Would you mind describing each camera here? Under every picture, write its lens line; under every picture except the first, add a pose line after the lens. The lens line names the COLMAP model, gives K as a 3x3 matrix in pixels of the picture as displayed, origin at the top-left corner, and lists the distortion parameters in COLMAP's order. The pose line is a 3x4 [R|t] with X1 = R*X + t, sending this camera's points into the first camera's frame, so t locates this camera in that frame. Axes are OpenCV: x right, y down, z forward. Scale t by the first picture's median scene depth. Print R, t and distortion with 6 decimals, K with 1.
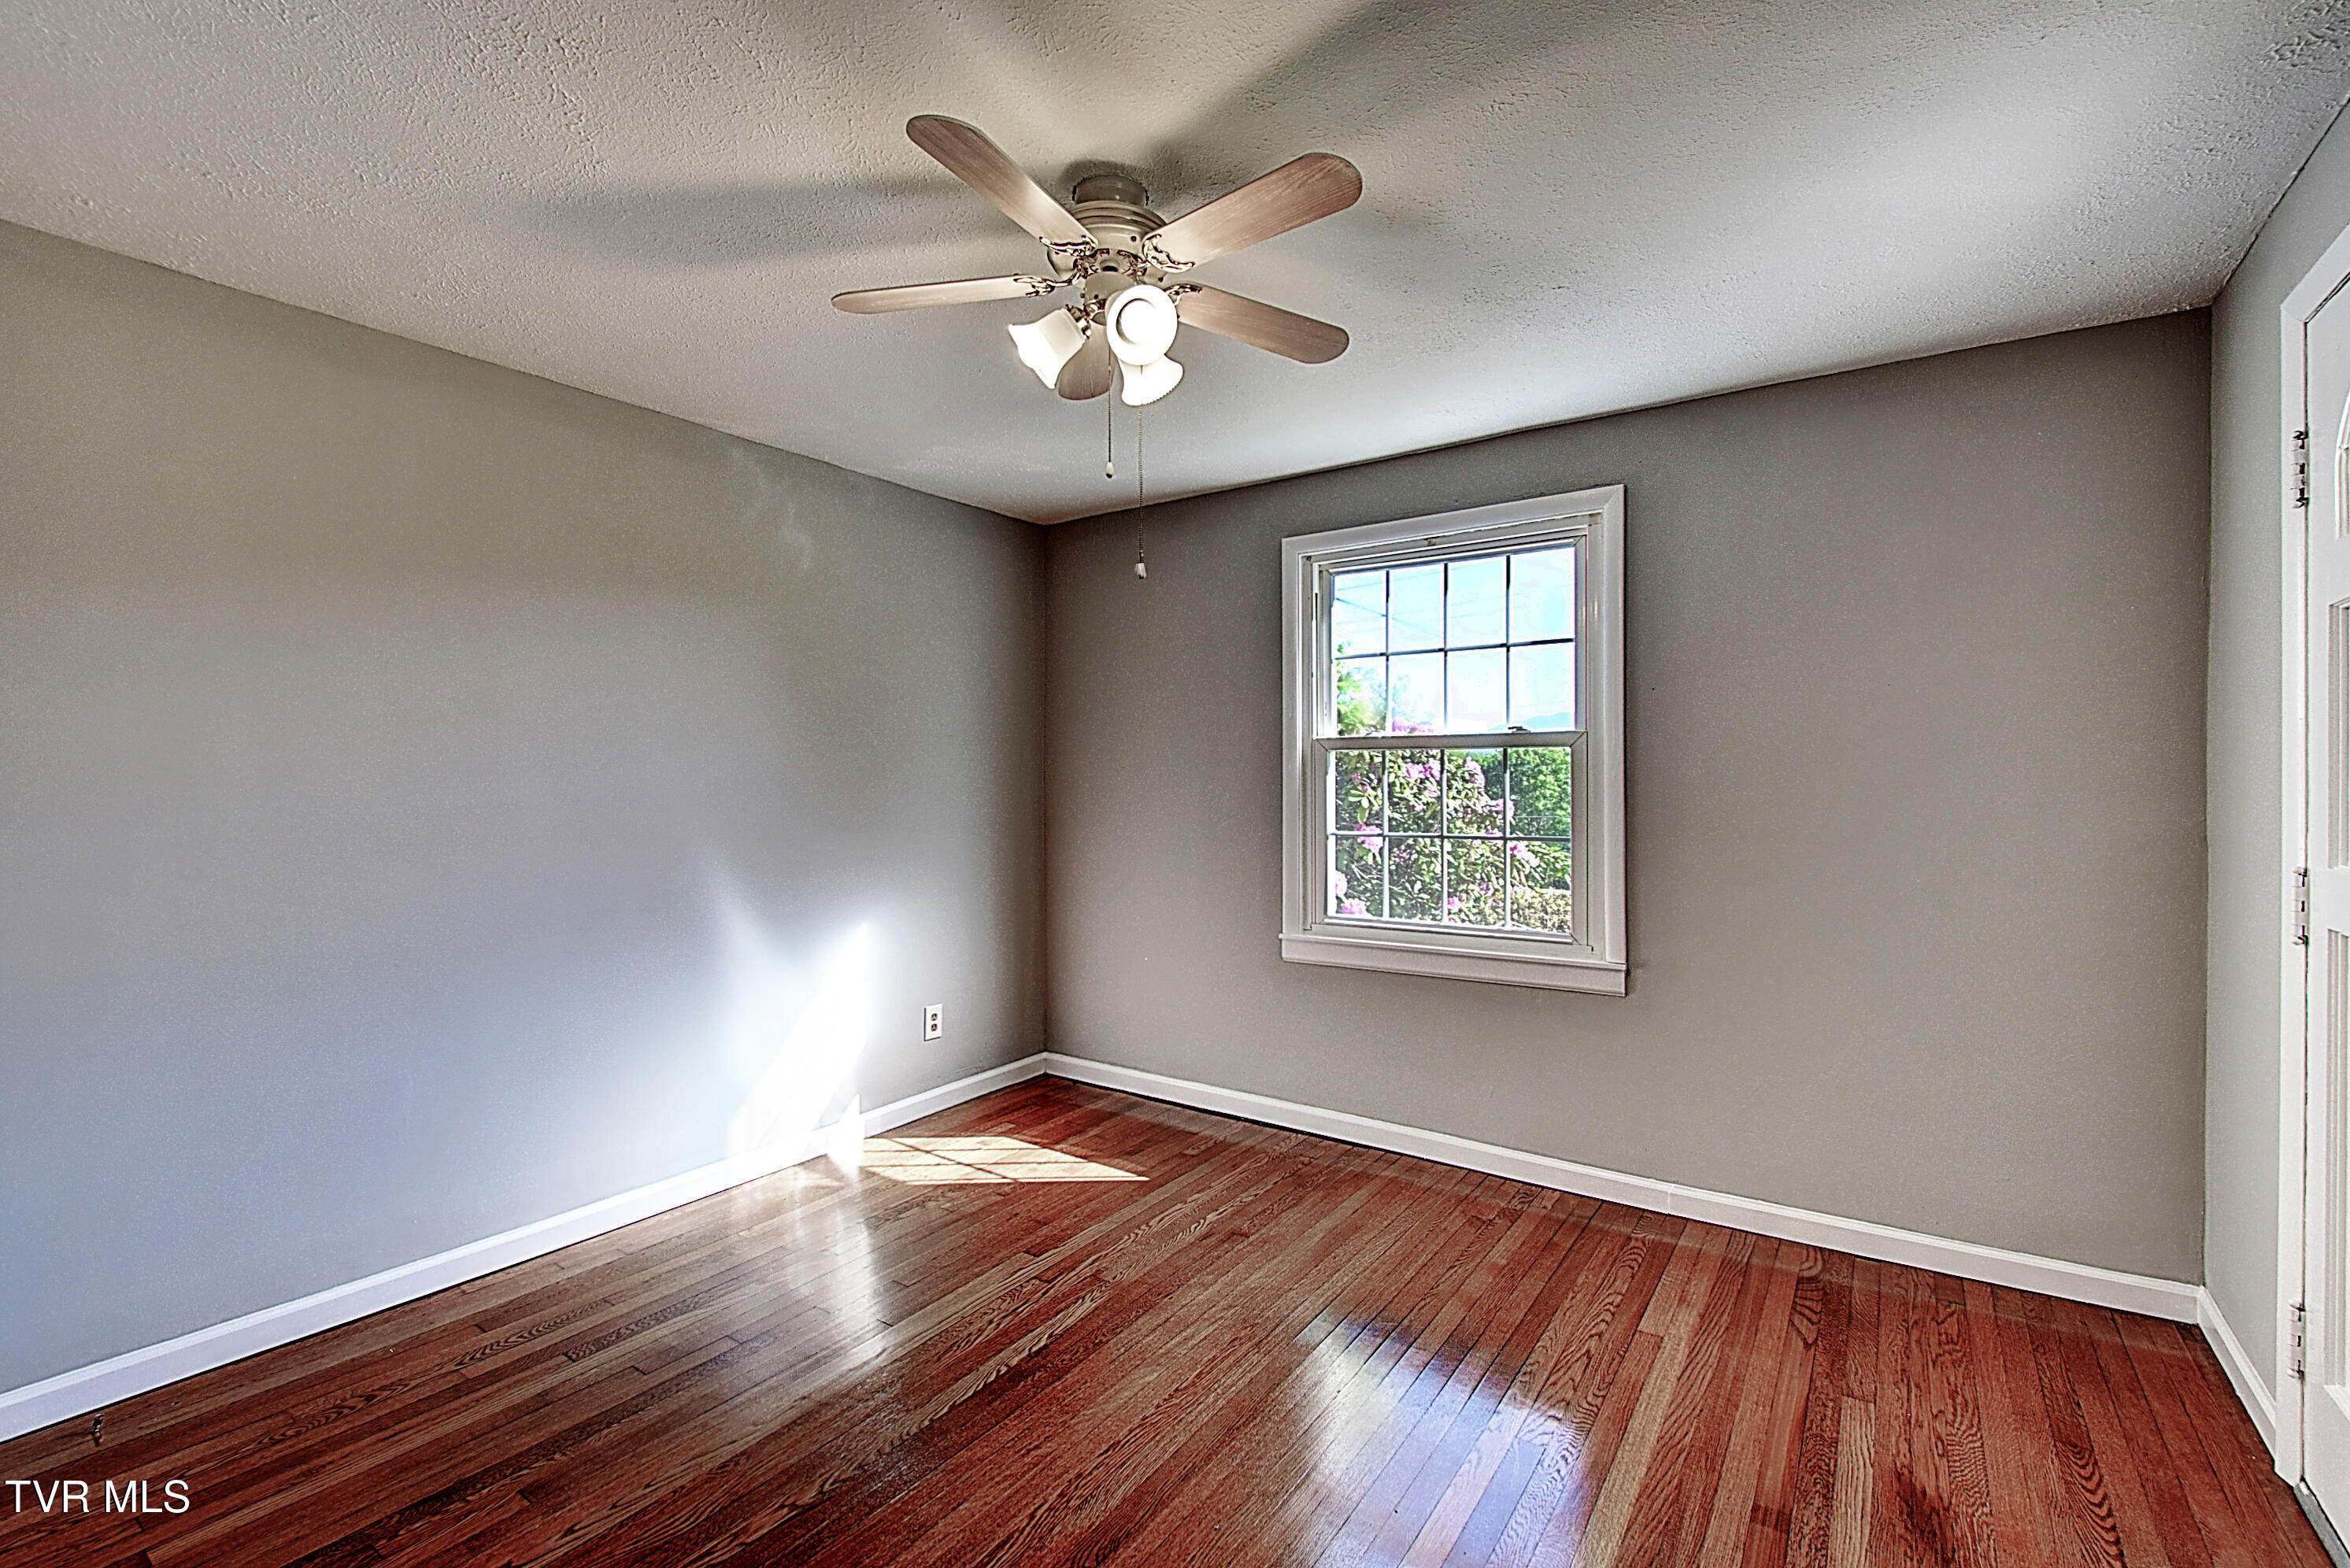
lens RADIAL K [[1027.8, 0, 1160.8], [0, 1027.8, 796.7], [0, 0, 1]] dist [0.014689, -0.007931]
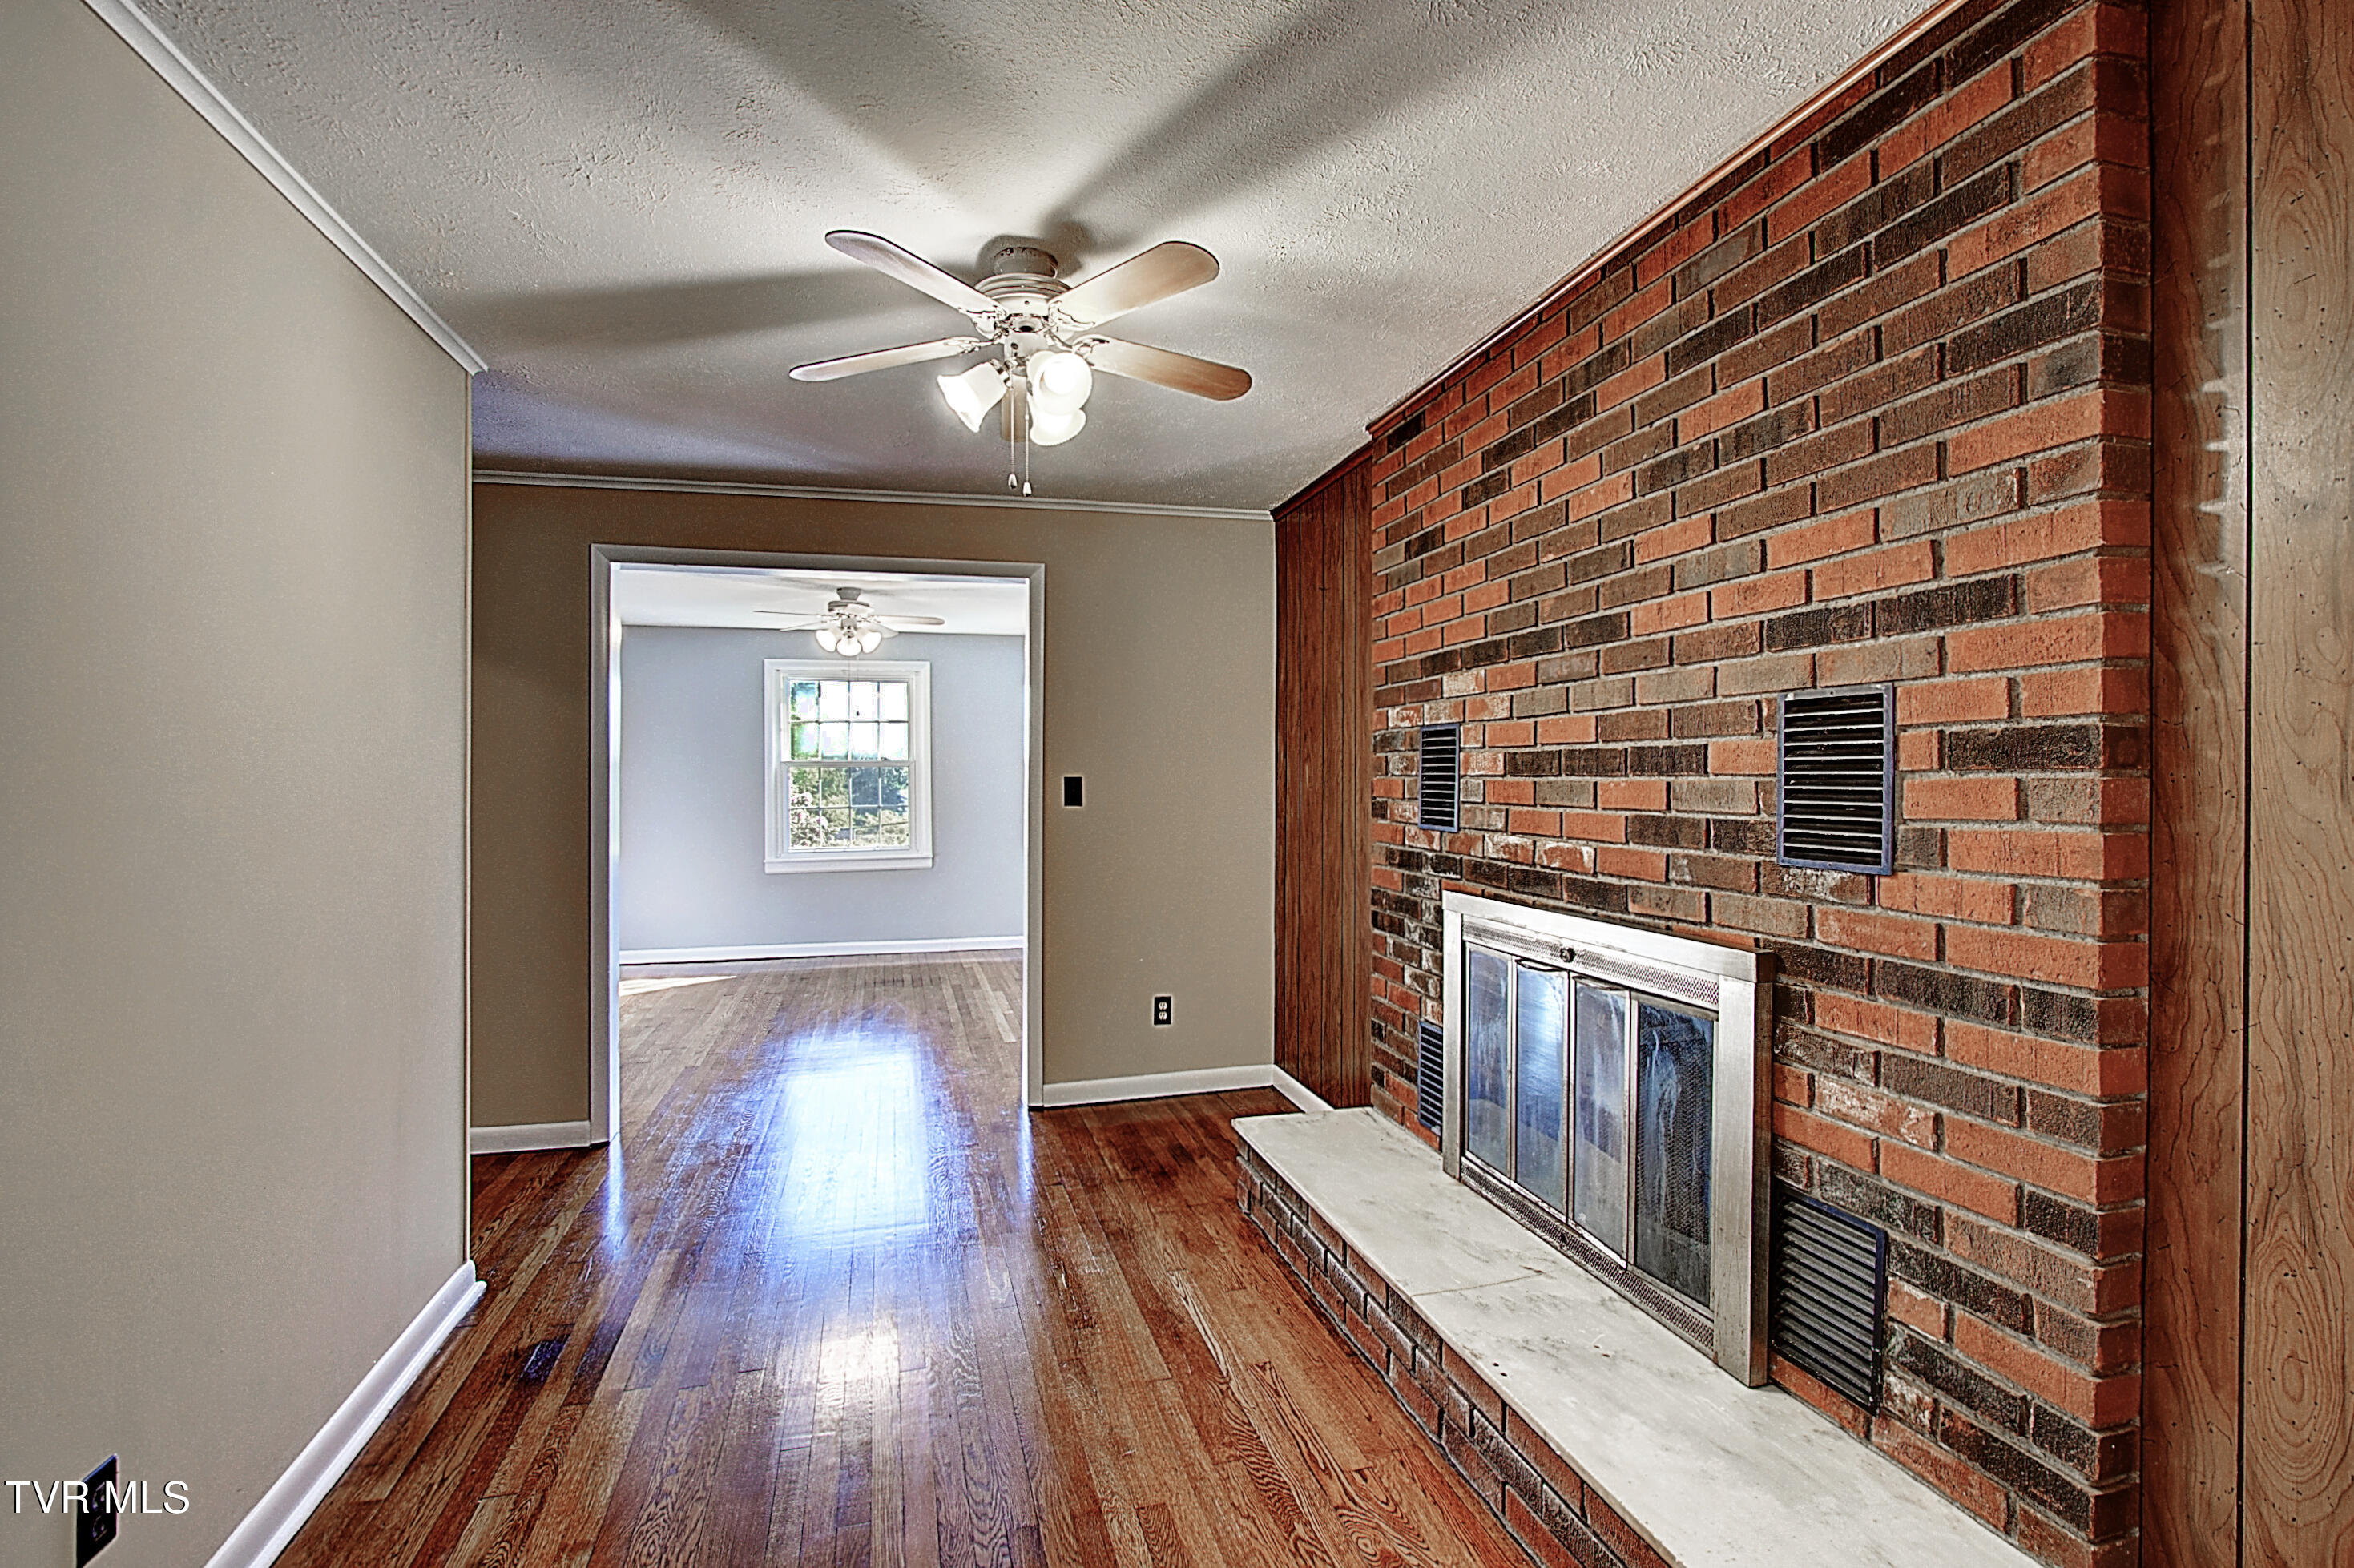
lens RADIAL K [[1054.0, 0, 1170.5], [0, 1054.0, 786.6], [0, 0, 1]] dist [0.008431, -0.009493]
pose [[0.642262, -0.007933, 0.766444, -1.087159], [0.013371, 0.999910, -0.000855, 0.004177], [-0.766369, 0.010797, 0.642310, -1.042920]]
